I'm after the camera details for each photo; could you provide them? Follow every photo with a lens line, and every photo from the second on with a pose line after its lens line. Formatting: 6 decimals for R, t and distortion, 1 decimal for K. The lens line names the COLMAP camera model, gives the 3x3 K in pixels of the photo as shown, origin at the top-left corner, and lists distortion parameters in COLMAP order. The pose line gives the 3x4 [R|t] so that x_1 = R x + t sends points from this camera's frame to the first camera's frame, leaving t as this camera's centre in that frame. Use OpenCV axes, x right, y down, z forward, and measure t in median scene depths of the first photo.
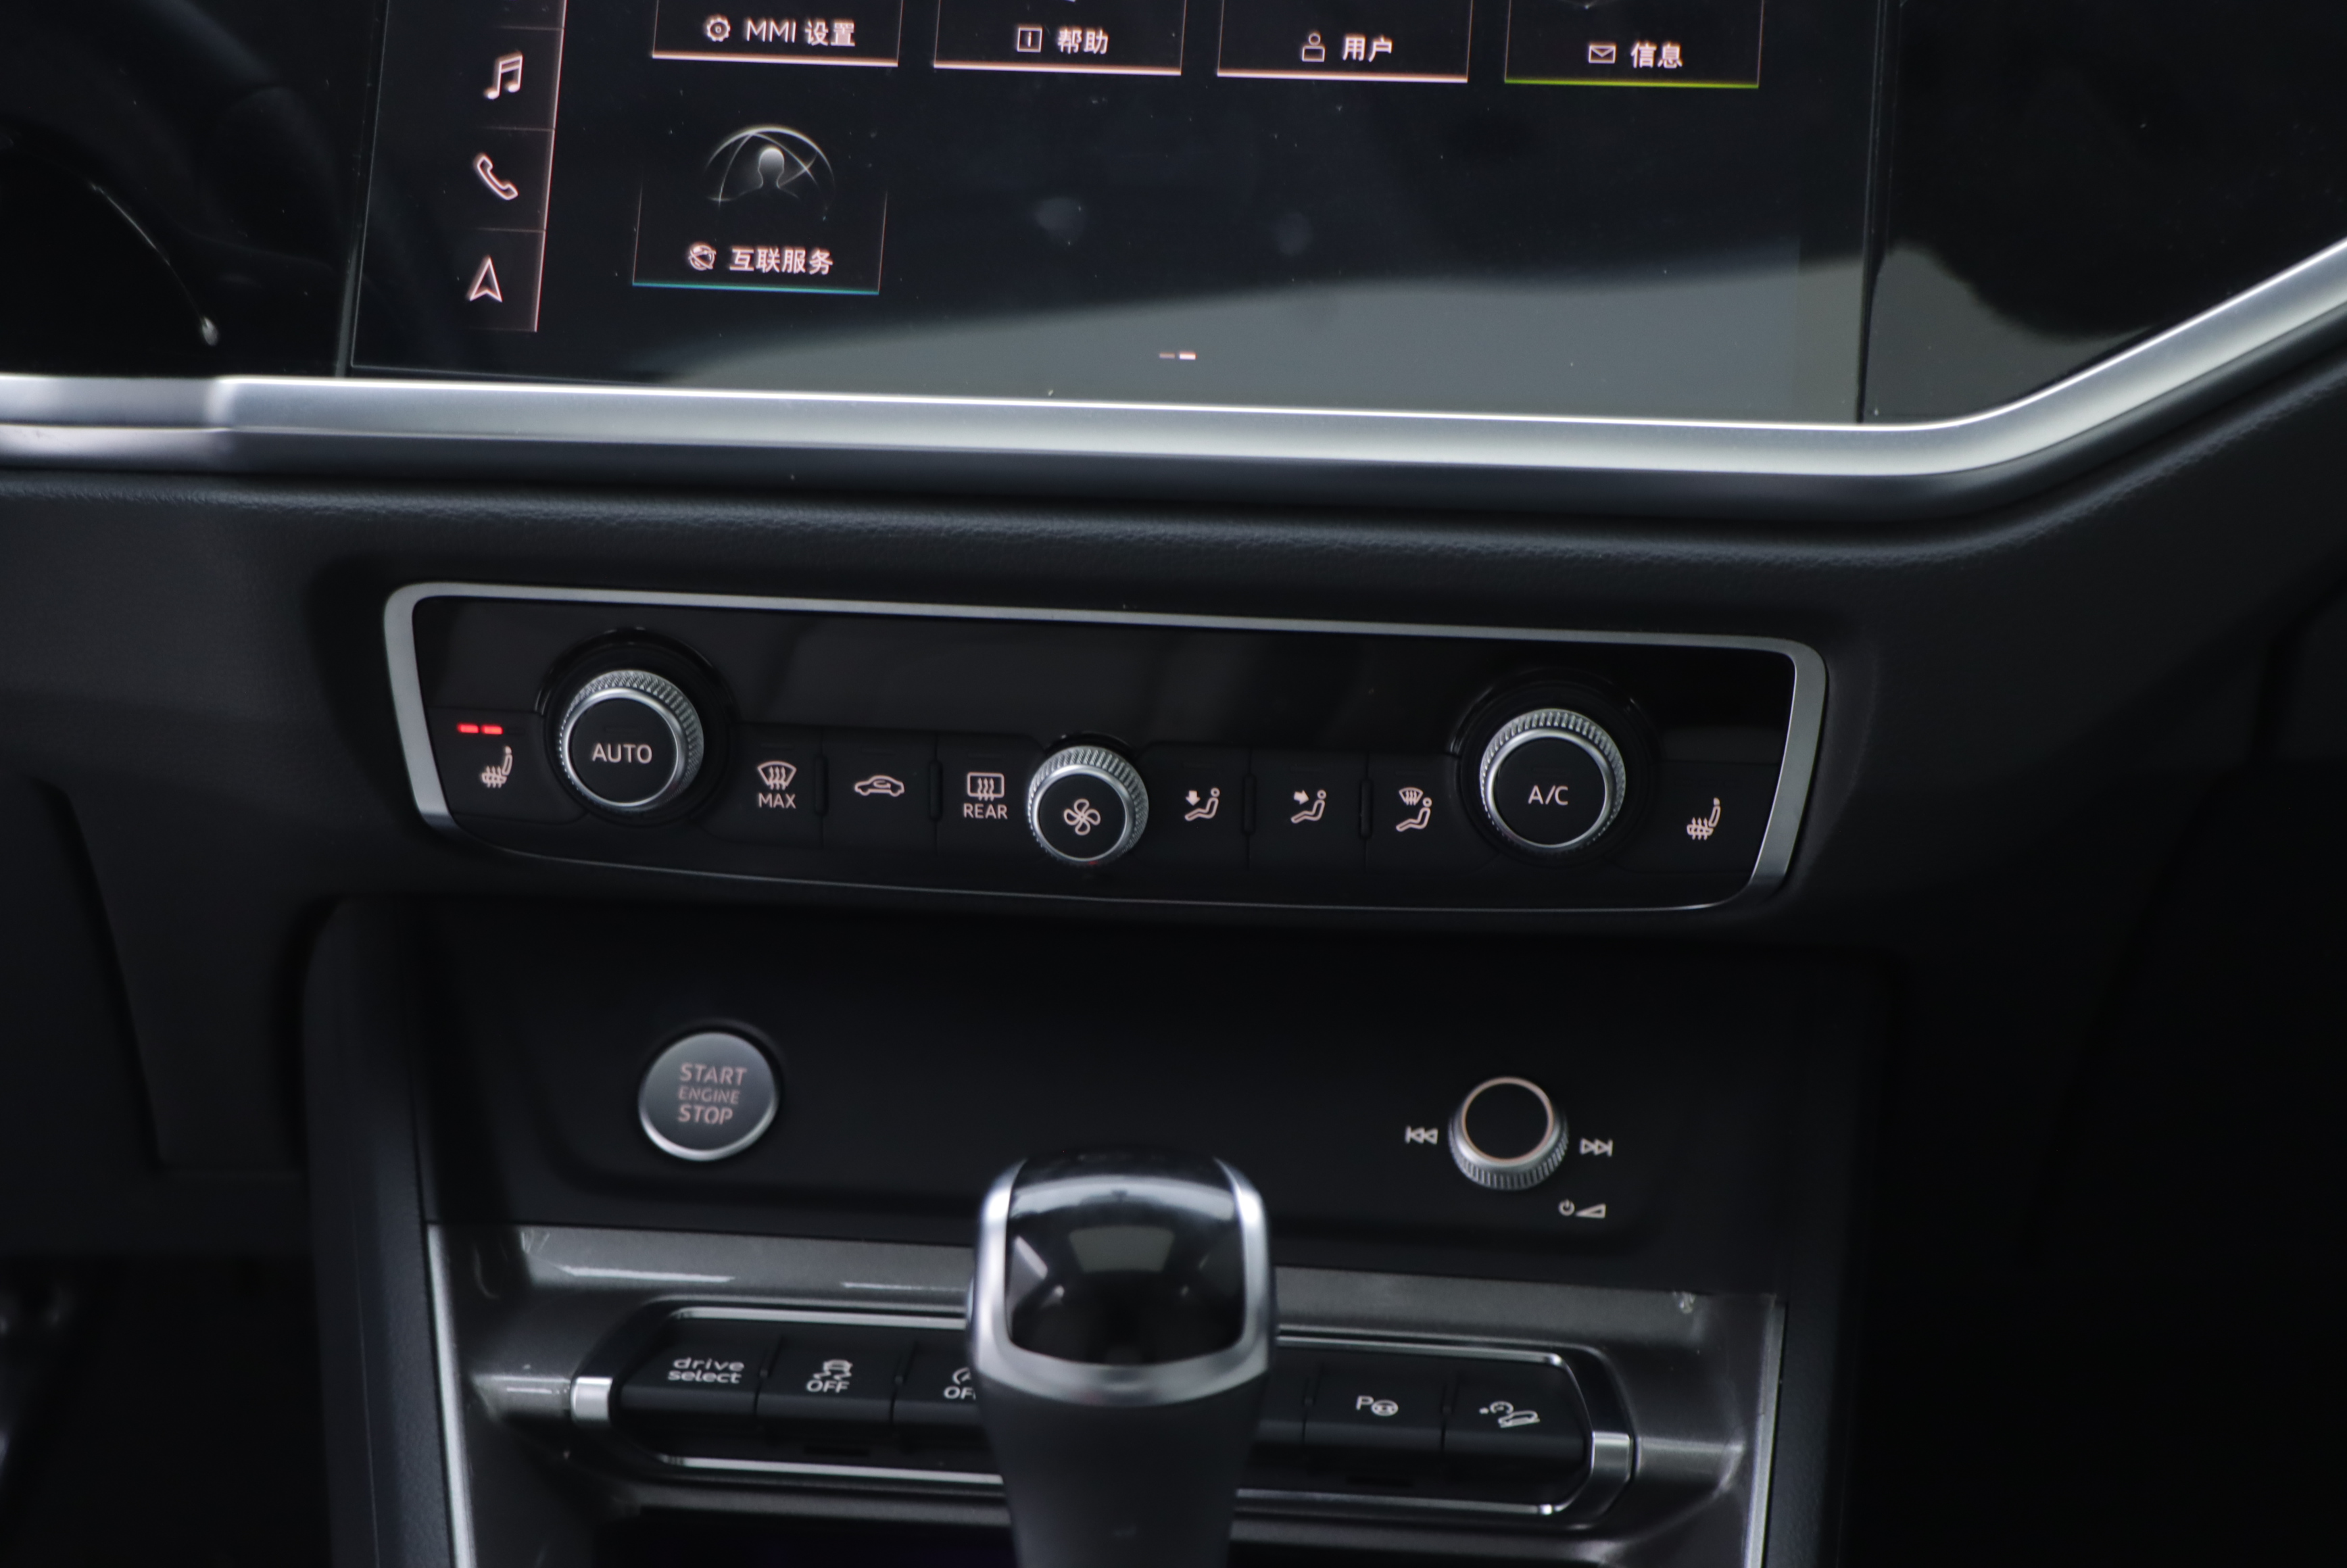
lens RADIAL K [[5649.9, 0, 1214.2], [0, 5649.9, 790.7], [0, 0, 1]] dist [0.271251, 0.000000]
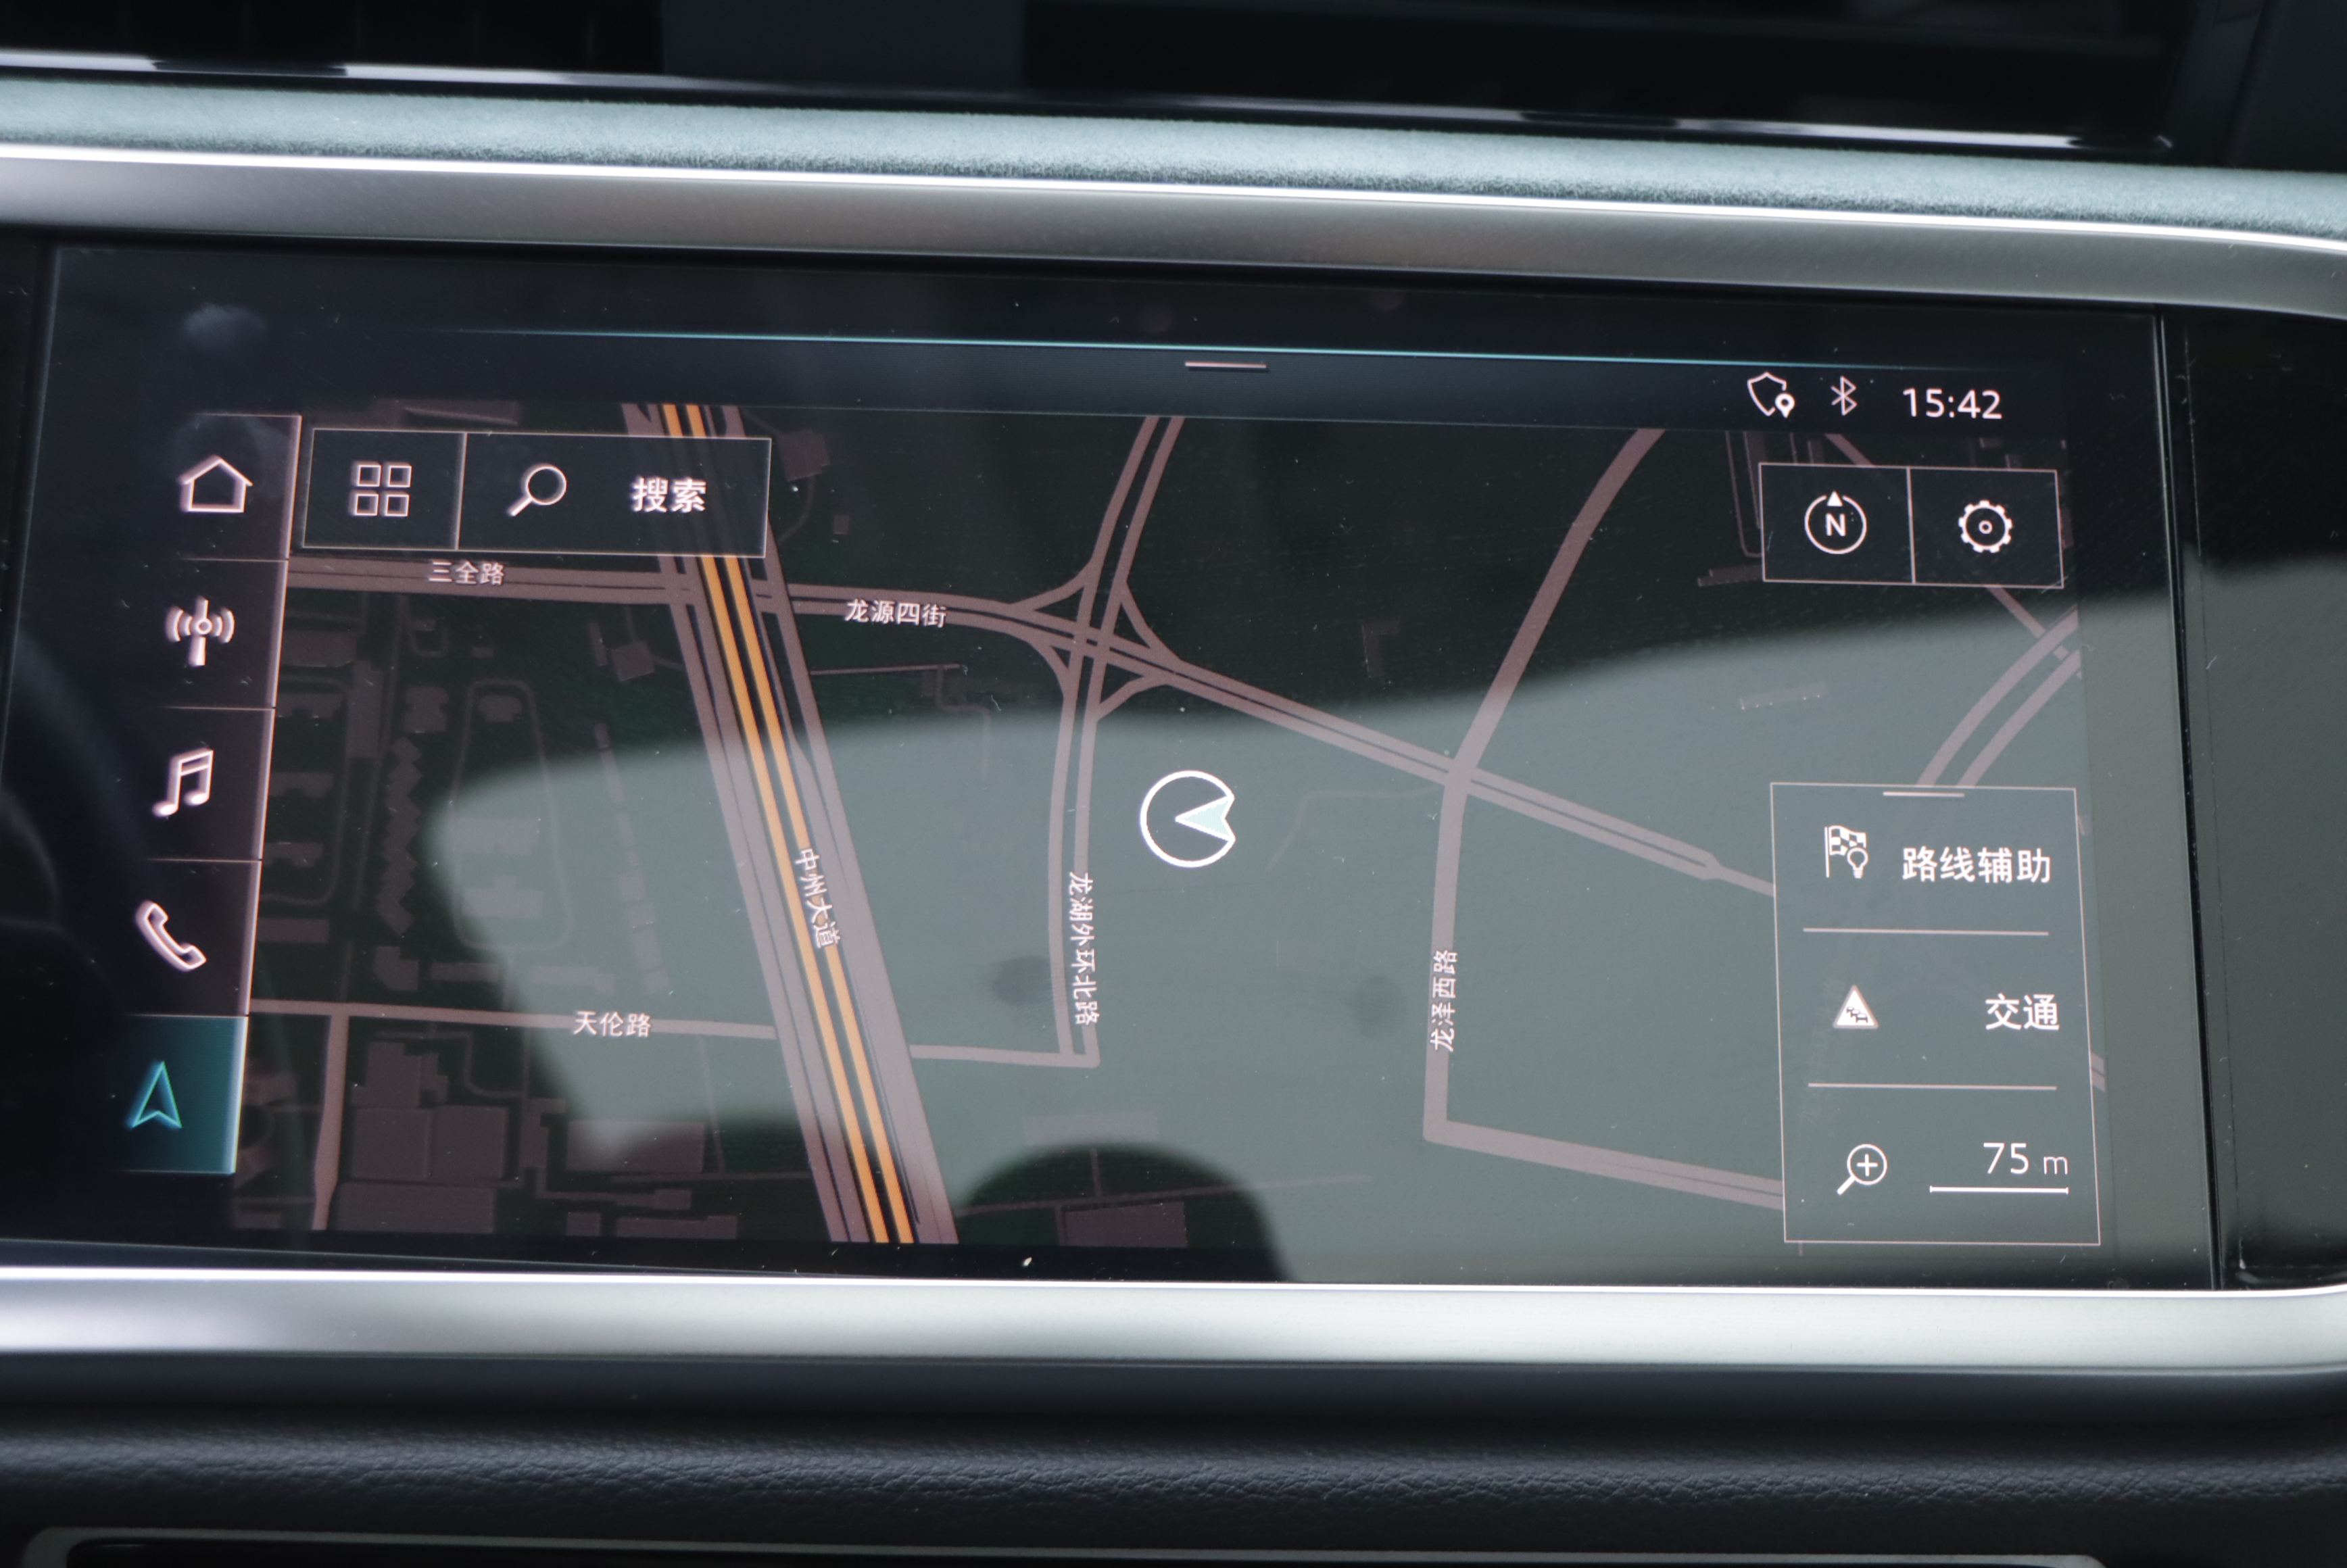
lens RADIAL K [[2810.5, 0, 1179.5], [0, 2810.5, 760.6], [0, 0, 1]] dist [-0.019865, 0.000000]
pose [[0.988065, -0.021486, 0.152532, -0.059212], [0.023043, 0.999699, -0.008451, -0.123436], [-0.152304, 0.011865, 0.988262, 0.659328]]
